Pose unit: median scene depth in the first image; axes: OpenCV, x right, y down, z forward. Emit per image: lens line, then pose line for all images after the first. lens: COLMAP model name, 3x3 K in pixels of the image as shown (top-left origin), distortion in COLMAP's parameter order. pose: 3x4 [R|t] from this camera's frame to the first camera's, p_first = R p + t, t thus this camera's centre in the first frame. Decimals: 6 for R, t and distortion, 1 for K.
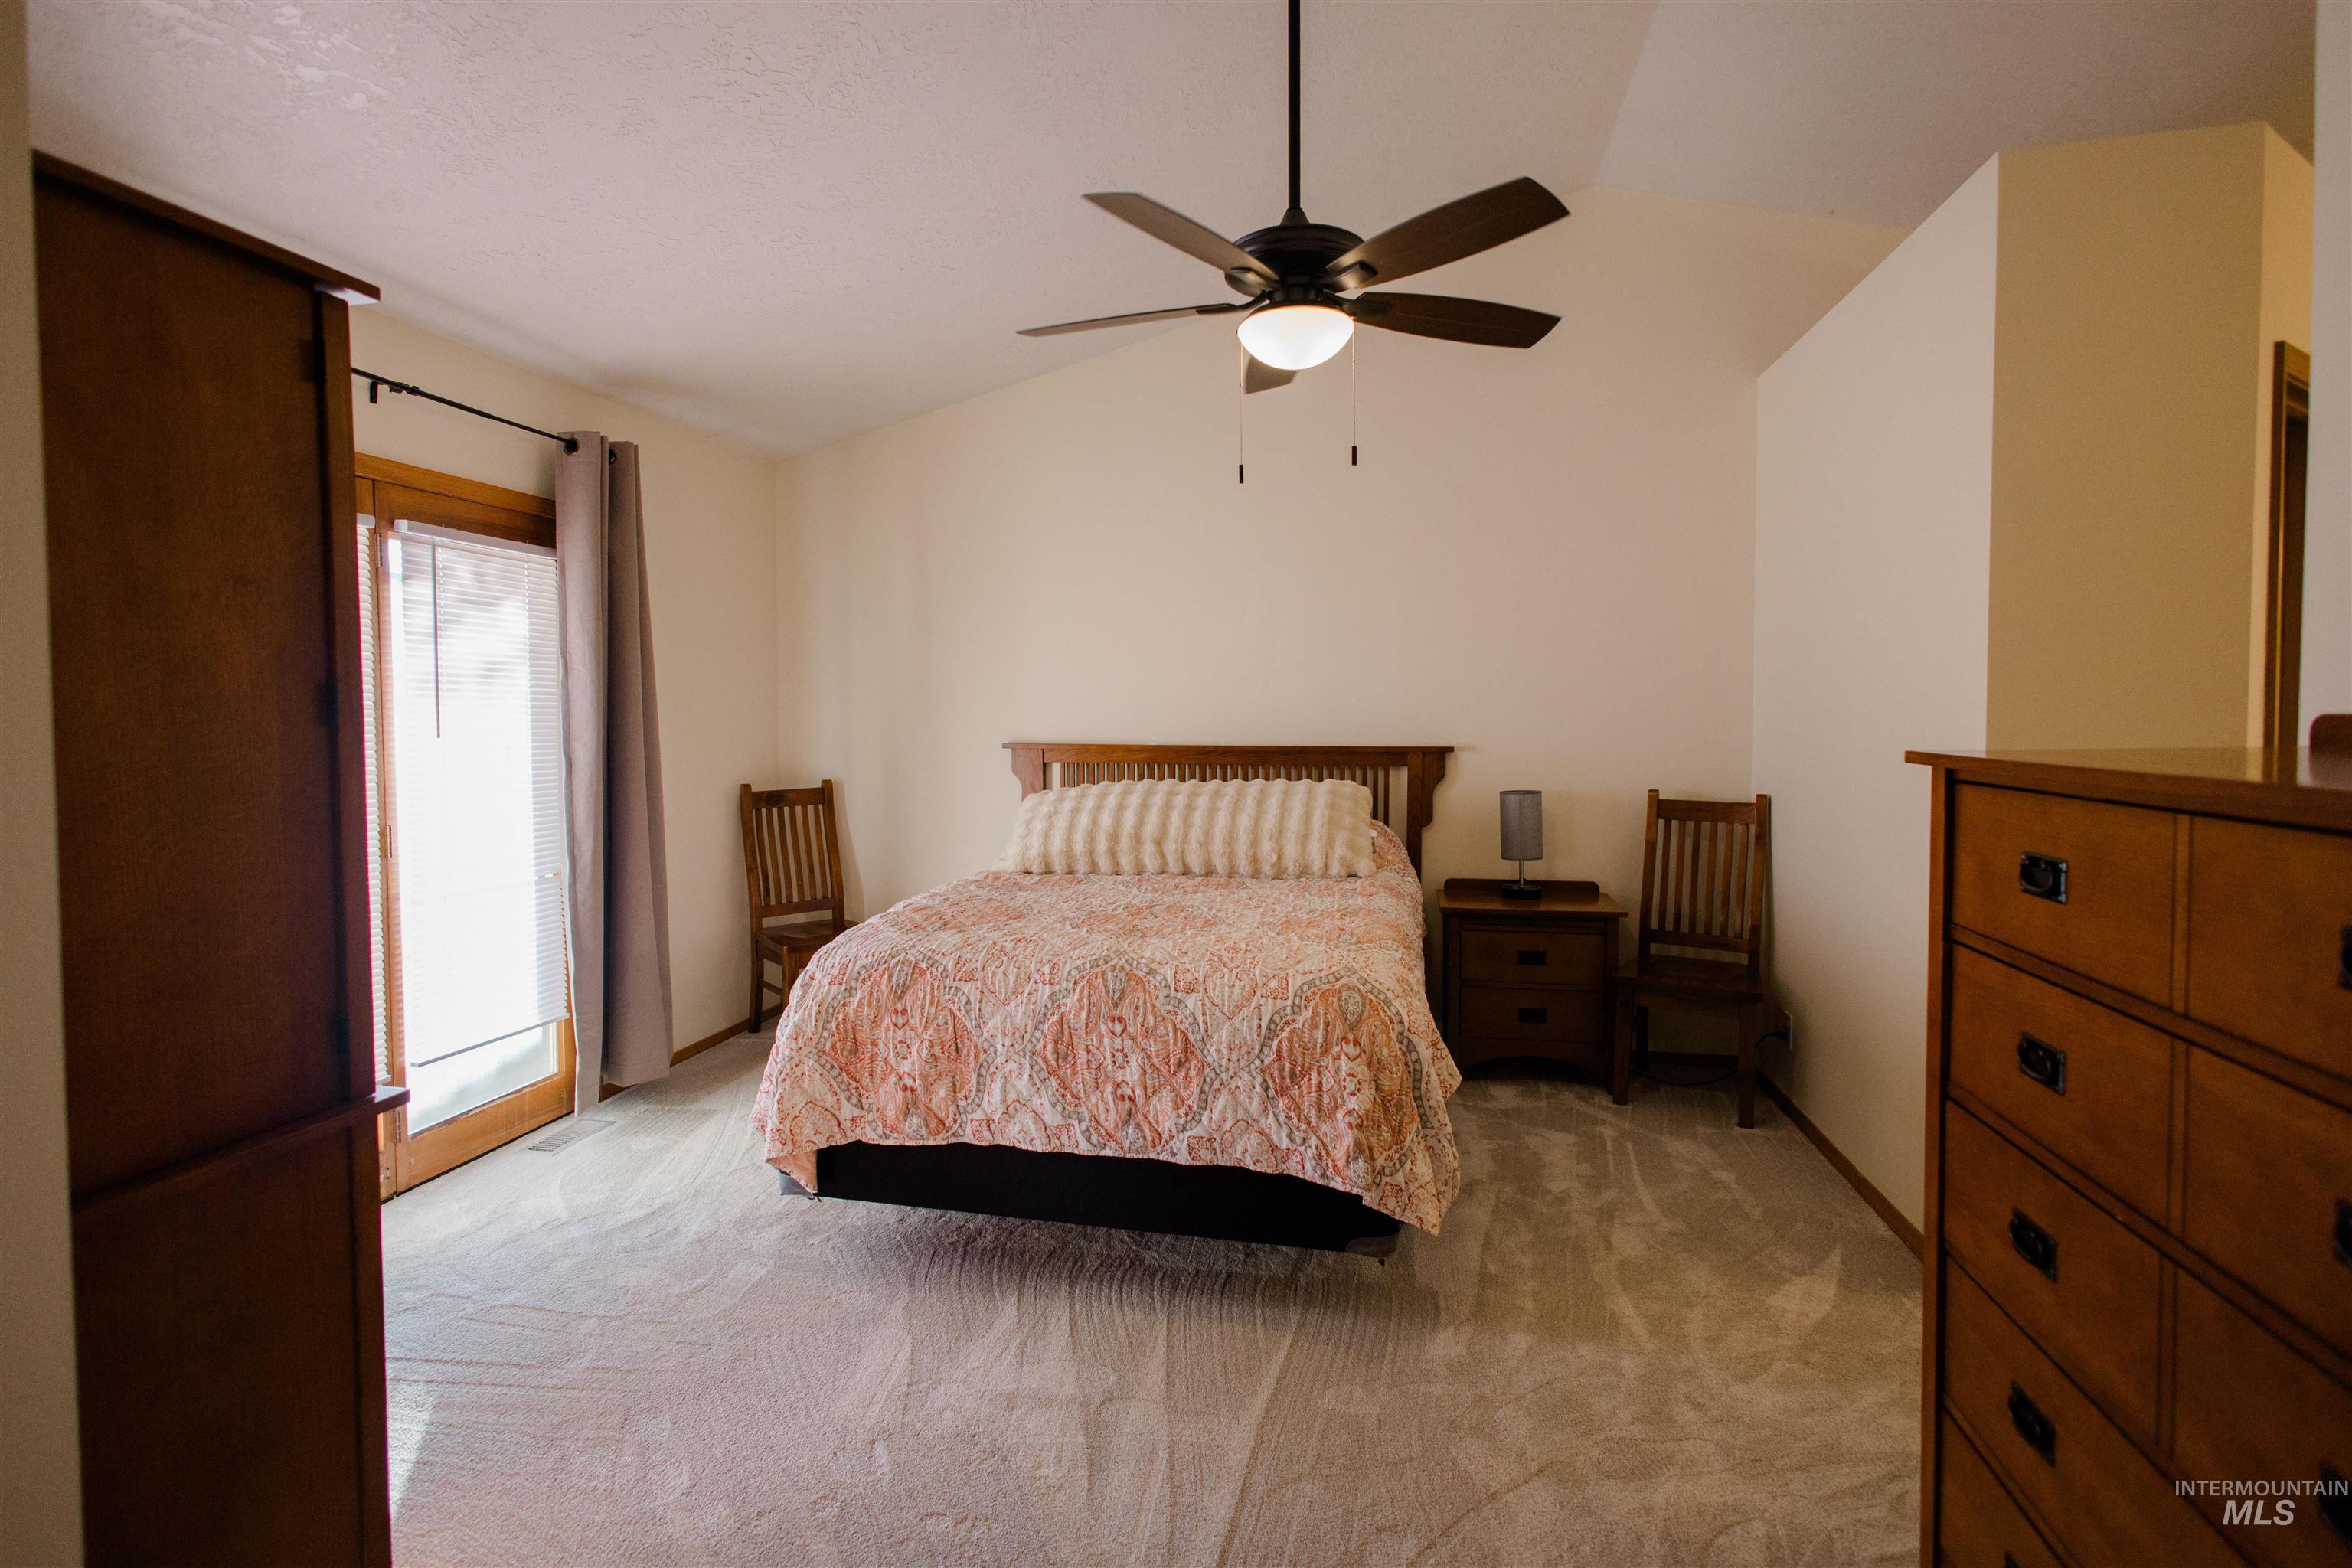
lens RADIAL K [[1085.0, 0, 1170.8], [0, 1085.0, 767.1], [0, 0, 1]] dist [0.000522, -0.000305]
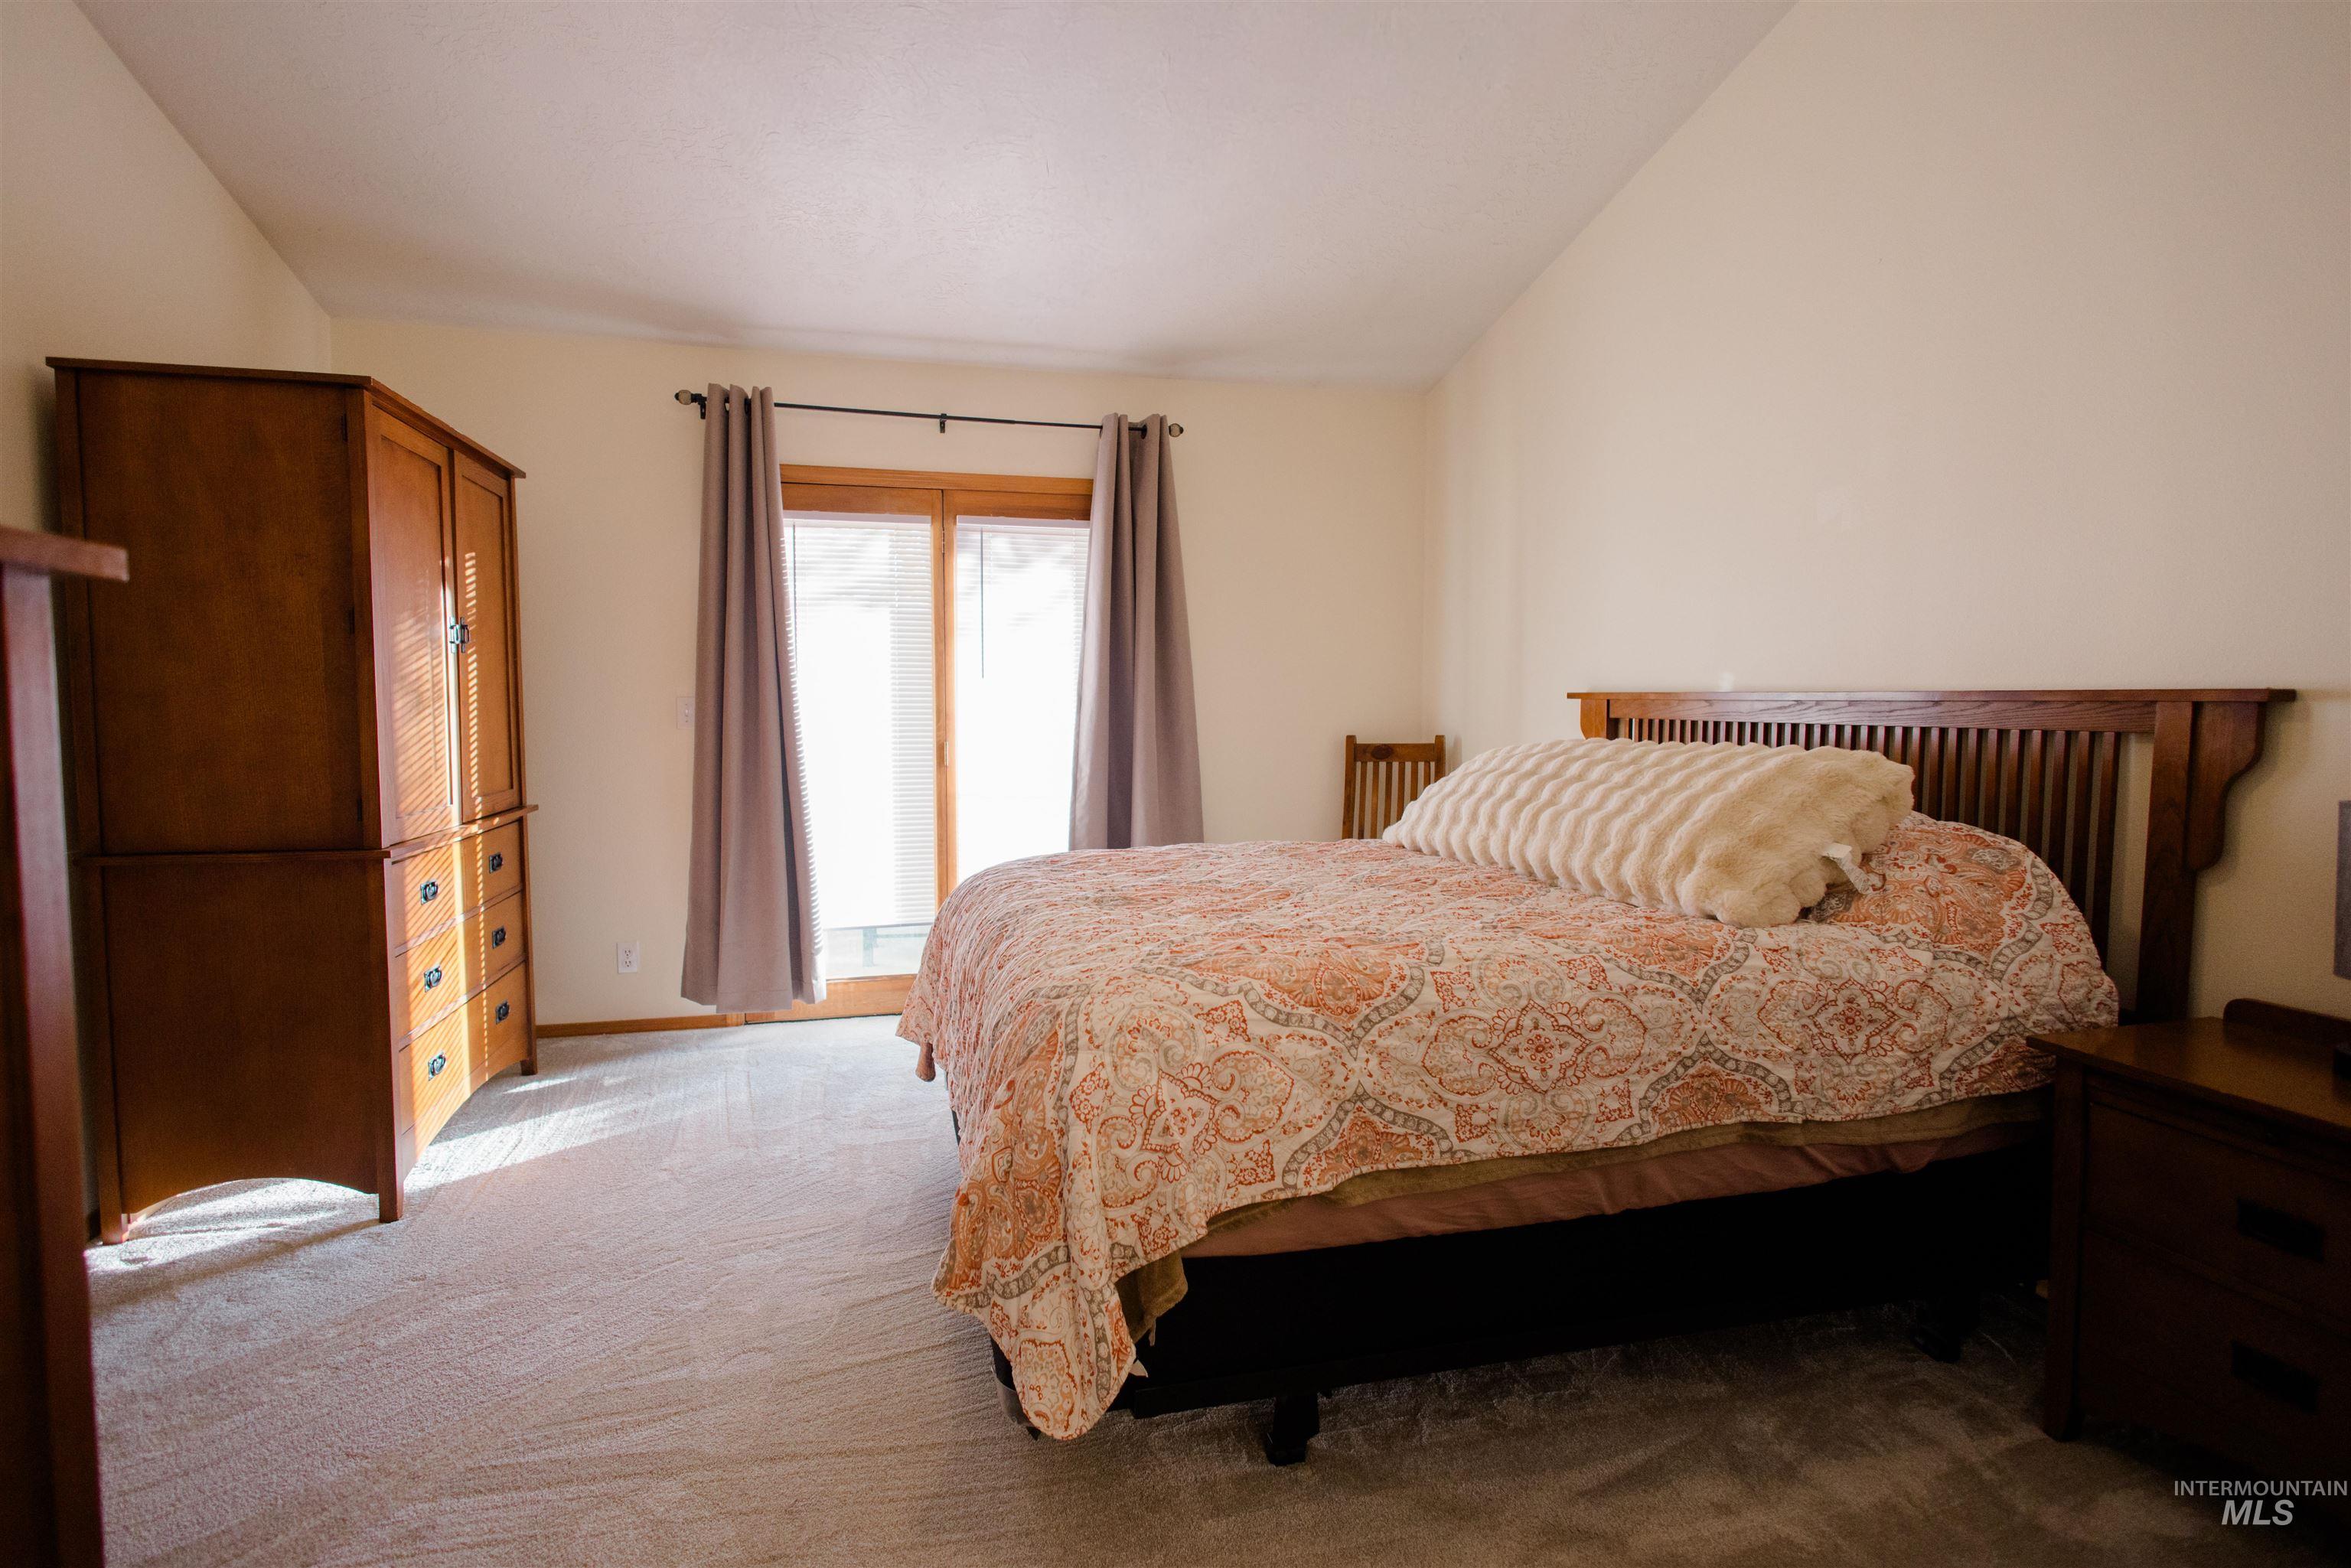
lens RADIAL K [[1084.5, 0, 1178.0], [0, 1084.5, 781.8], [0, 0, 1]] dist [0.000522, -0.000305]
pose [[0.444815, 0.067787, -0.893053, 0.546082], [-0.047149, 0.997521, 0.052232, 0.017748], [0.894380, 0.018873, 0.446909, 0.540401]]
